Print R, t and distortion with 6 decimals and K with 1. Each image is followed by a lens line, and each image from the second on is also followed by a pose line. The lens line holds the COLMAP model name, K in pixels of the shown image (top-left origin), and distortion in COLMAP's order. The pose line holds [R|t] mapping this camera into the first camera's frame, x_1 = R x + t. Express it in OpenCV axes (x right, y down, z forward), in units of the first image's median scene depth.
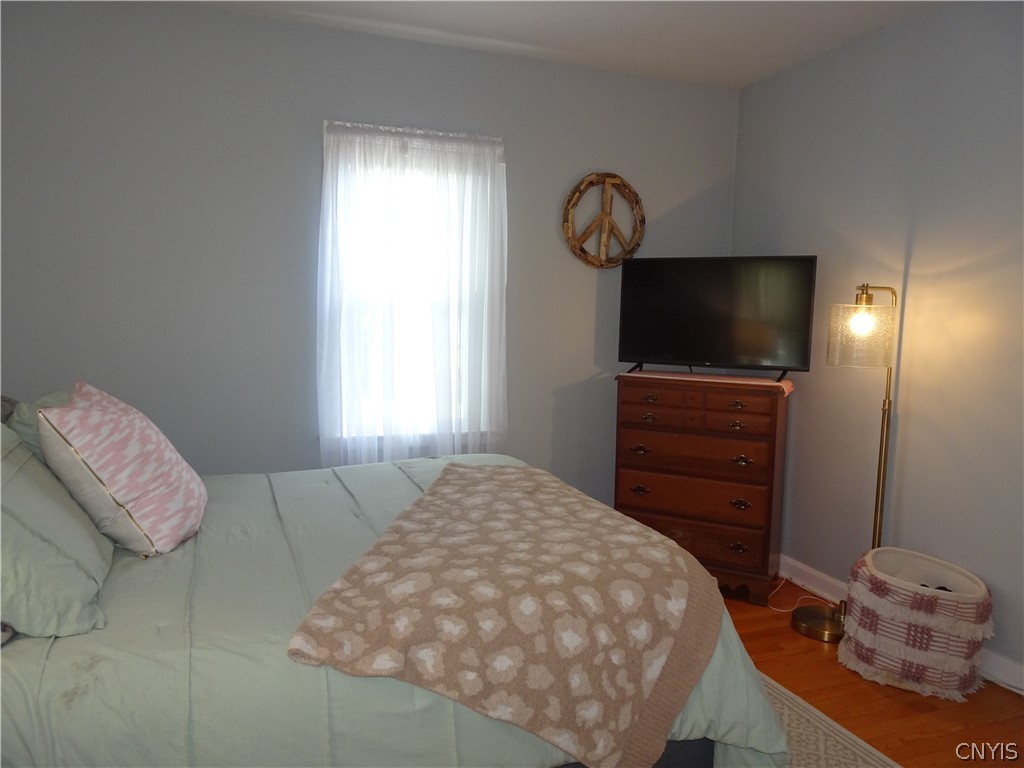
lens RADIAL K [[736.2, 0, 512.0], [0, 736.2, 384.0], [0, 0, 1]] dist [0.014553, 0.001688]
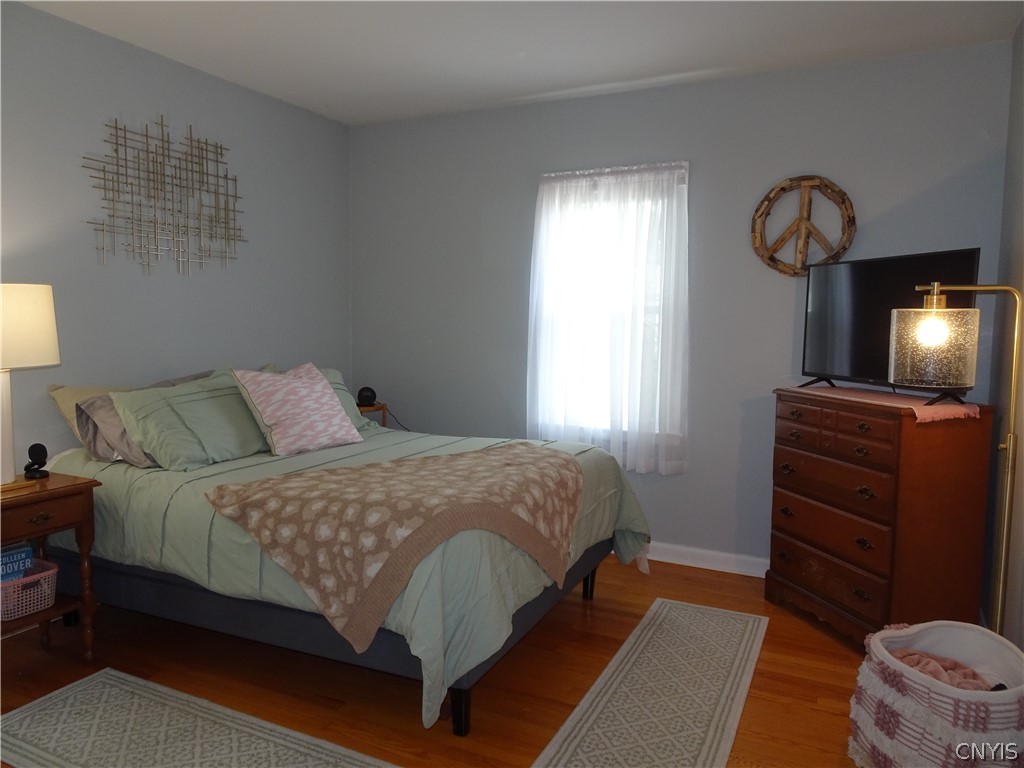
lens RADIAL K [[736.2, 0, 512.0], [0, 736.2, 384.0], [0, 0, 1]] dist [0.014553, 0.001688]
pose [[0.678875, 0.053723, -0.732285, 0.671837], [-0.074456, 0.997216, 0.004134, 0.004843], [0.730469, 0.051717, 0.680985, 0.109477]]
